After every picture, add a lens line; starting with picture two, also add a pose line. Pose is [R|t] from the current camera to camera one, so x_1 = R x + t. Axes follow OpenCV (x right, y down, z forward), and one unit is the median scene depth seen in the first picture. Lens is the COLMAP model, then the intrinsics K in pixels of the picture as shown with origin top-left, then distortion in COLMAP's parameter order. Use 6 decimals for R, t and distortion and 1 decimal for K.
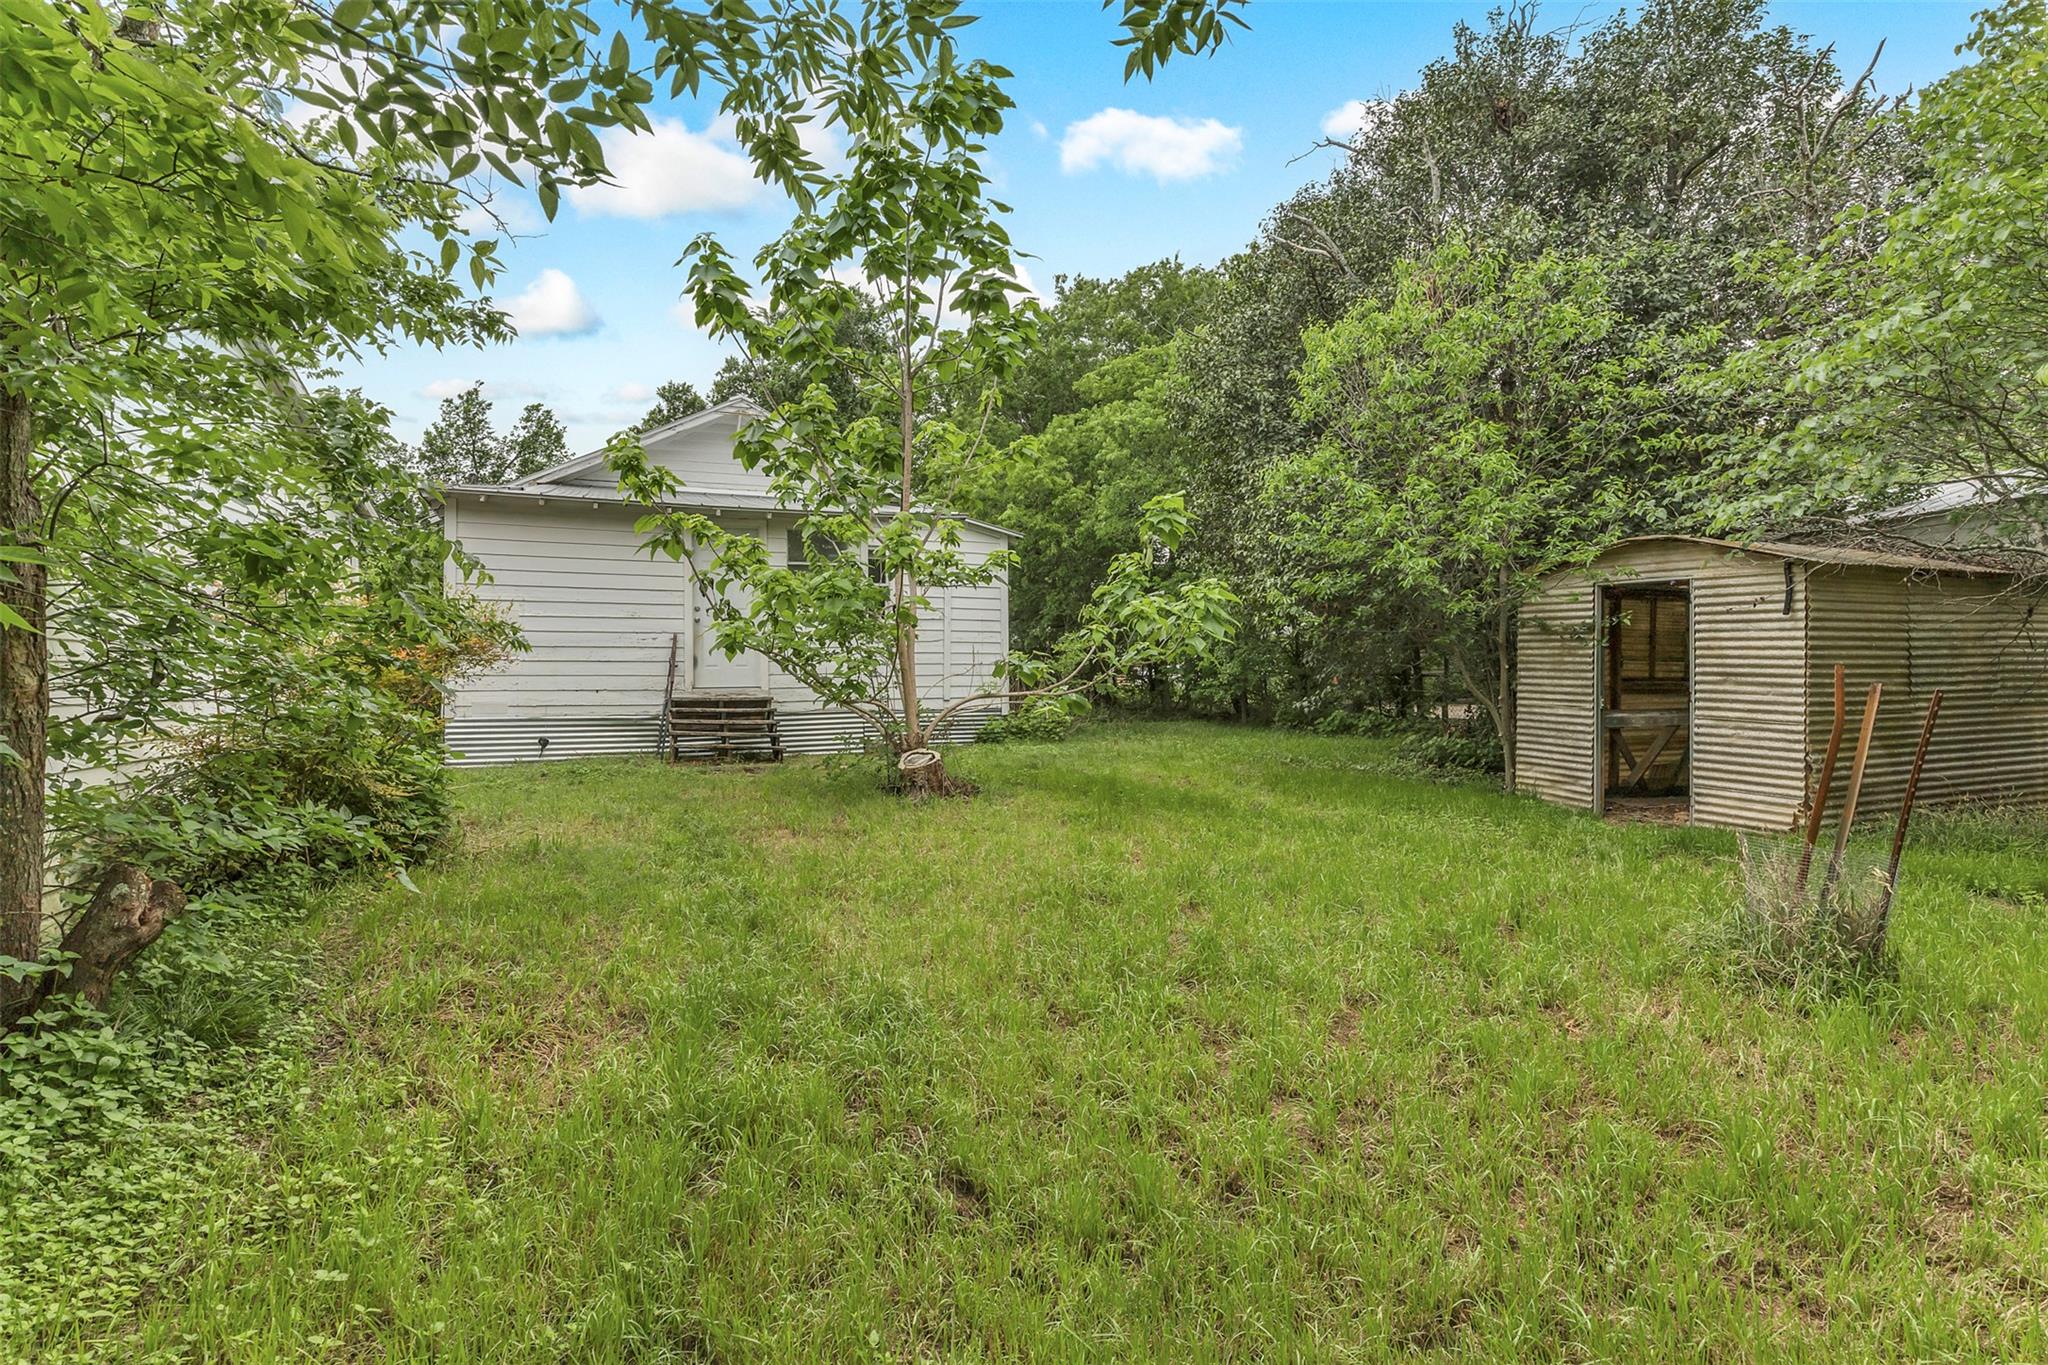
lens RADIAL K [[938.9, 0, 1030.2], [0, 938.9, 654.4], [0, 0, 1]] dist [0.000910, 0.000255]
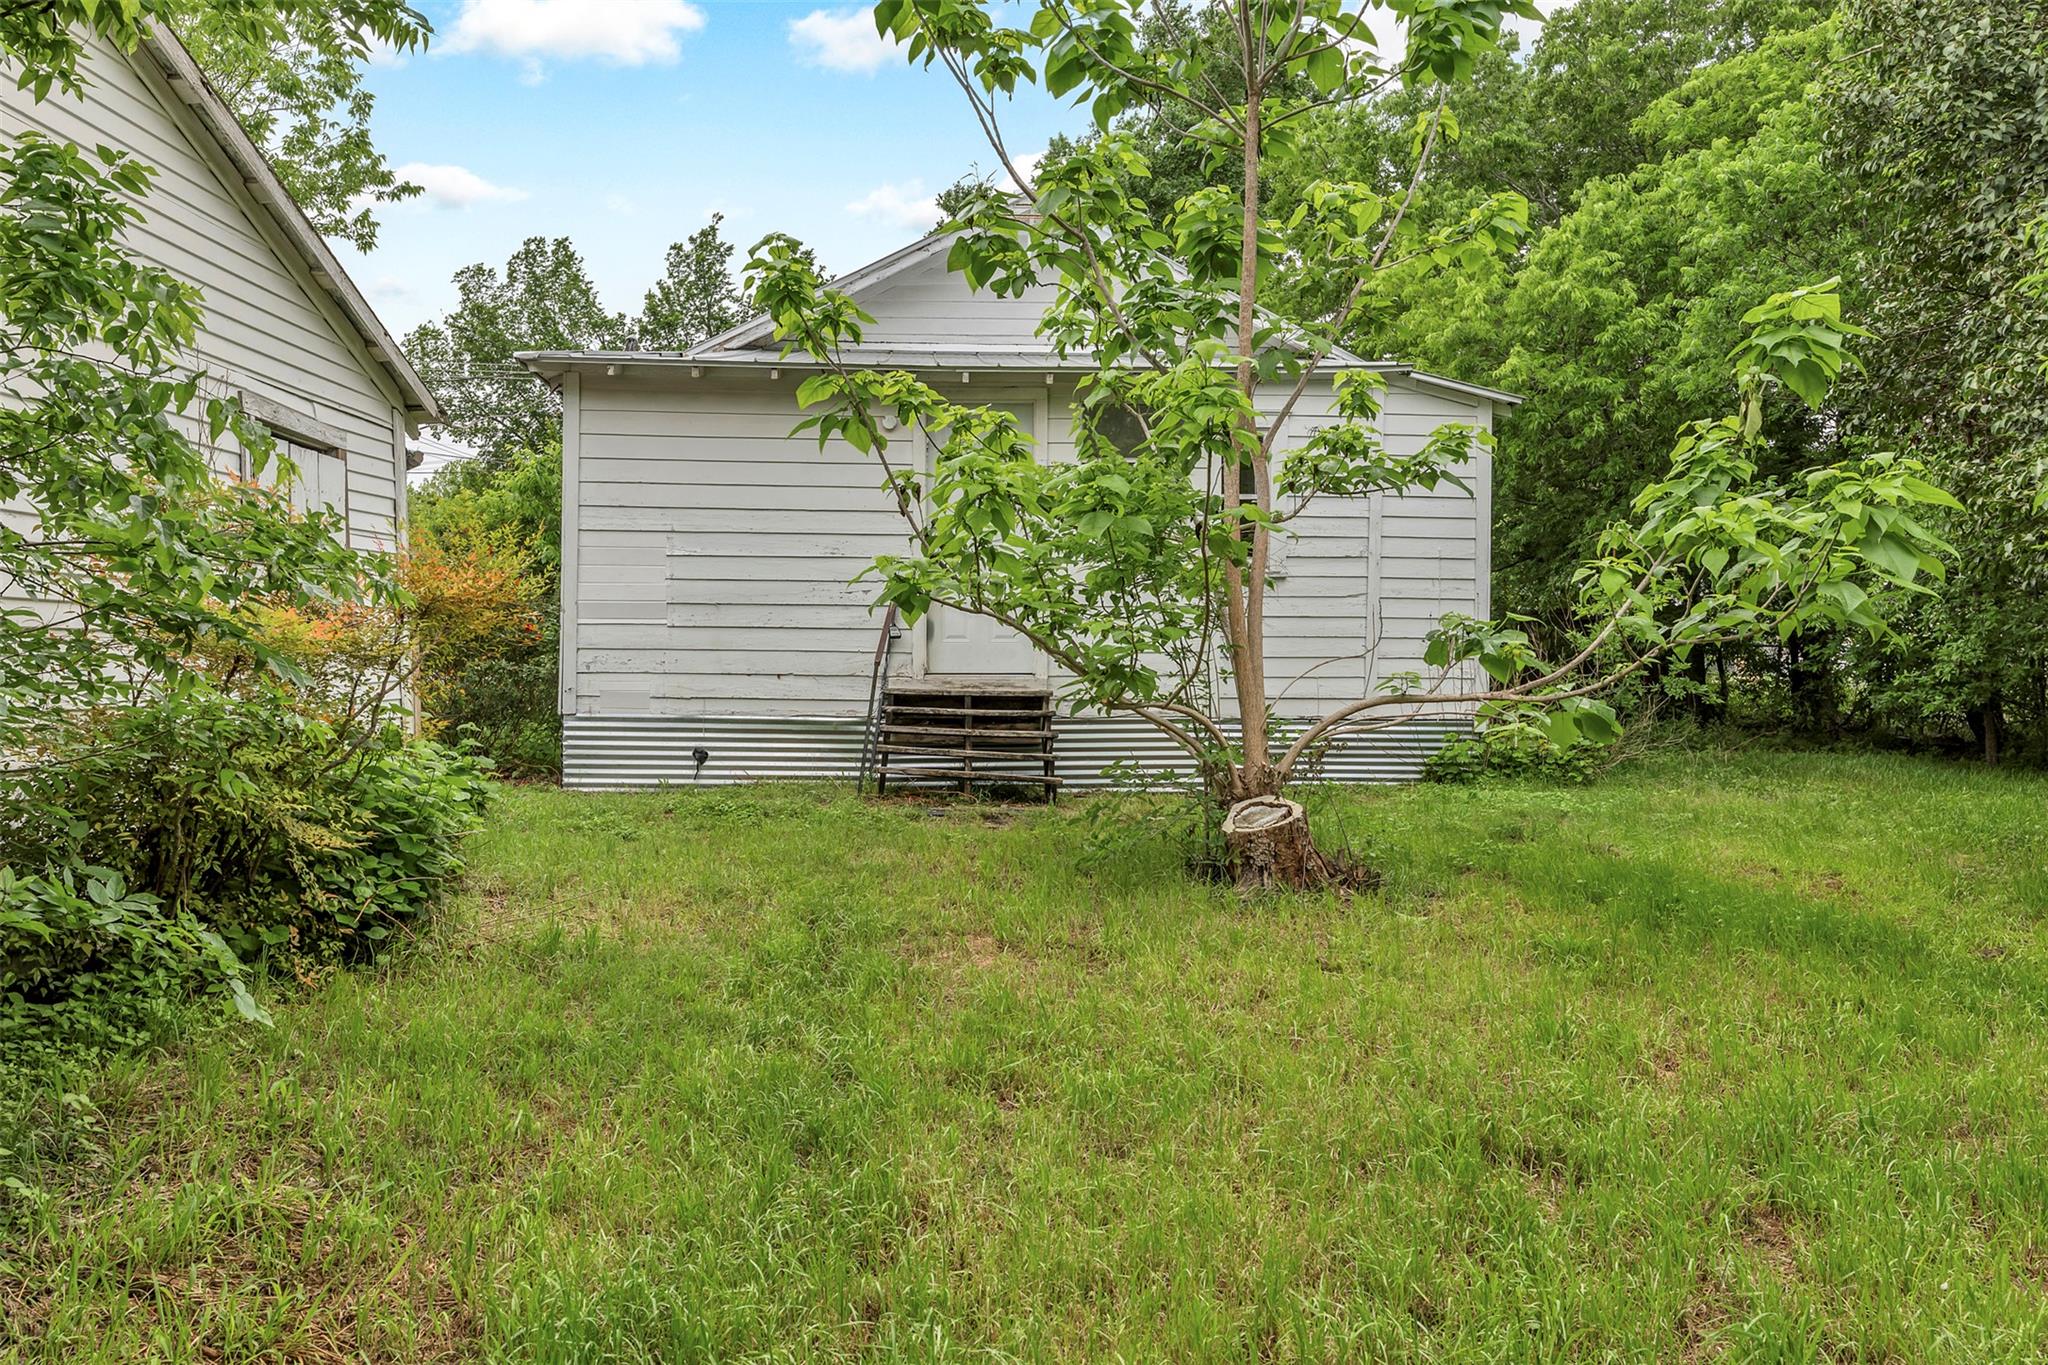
lens RADIAL K [[1546.9, 0, 1024.0], [0, 1546.9, 682.5], [0, 0, 1]] dist [-0.000152, 0.001145]
pose [[0.942079, 0.018796, -0.334865, 0.035557], [-0.005427, 0.999152, 0.040815, 0.000790], [0.335348, -0.036633, 0.941382, 0.101342]]
